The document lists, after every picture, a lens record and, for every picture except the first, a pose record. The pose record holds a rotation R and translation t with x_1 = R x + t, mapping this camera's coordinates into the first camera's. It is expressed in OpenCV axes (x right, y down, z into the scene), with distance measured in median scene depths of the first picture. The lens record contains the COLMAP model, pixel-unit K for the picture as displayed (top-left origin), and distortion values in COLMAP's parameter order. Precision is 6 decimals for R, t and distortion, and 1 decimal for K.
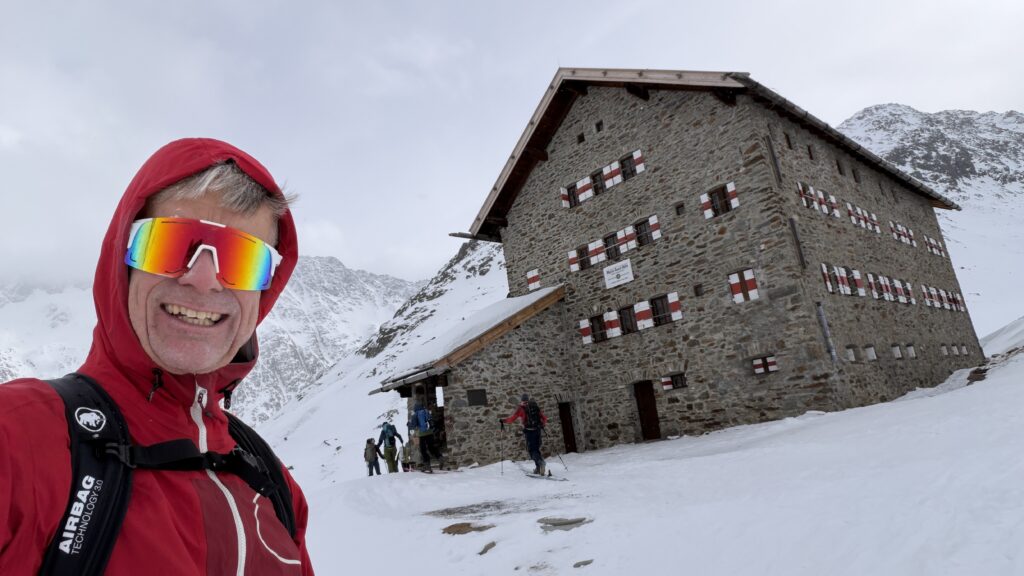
lens RADIAL K [[603.1, 0, 501.6], [0, 603.1, 294.0], [0, 0, 1]] dist [-0.007522, 0.001197]
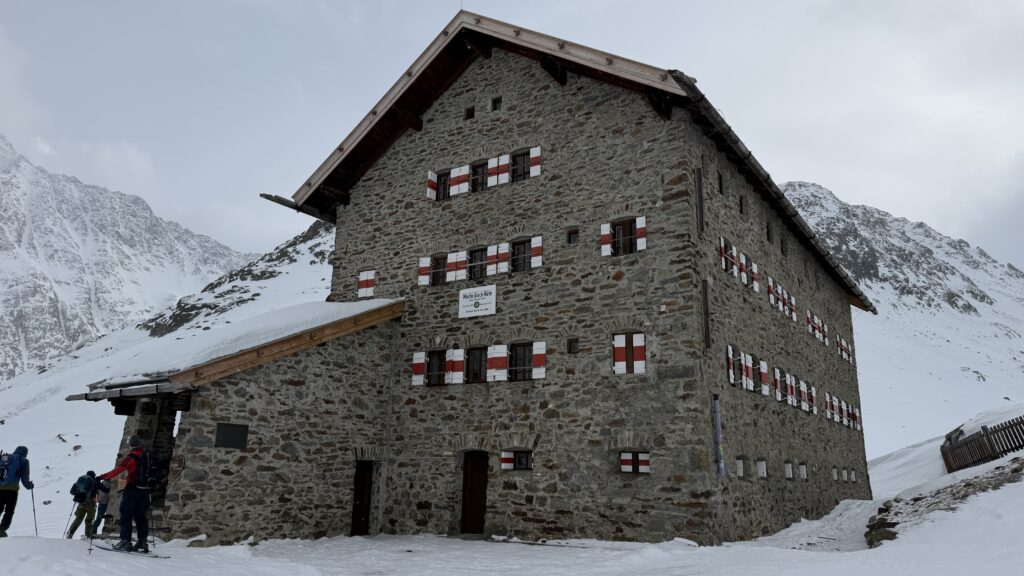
lens RADIAL K [[712.5, 0, 514.9], [0, 712.5, 288.7], [0, 0, 1]] dist [0.071343, -0.038276]
pose [[0.952218, 0.219803, 0.212057, 0.049548], [-0.213432, 0.975532, -0.052771, -0.012397], [-0.218468, 0.004989, 0.975831, 0.136908]]
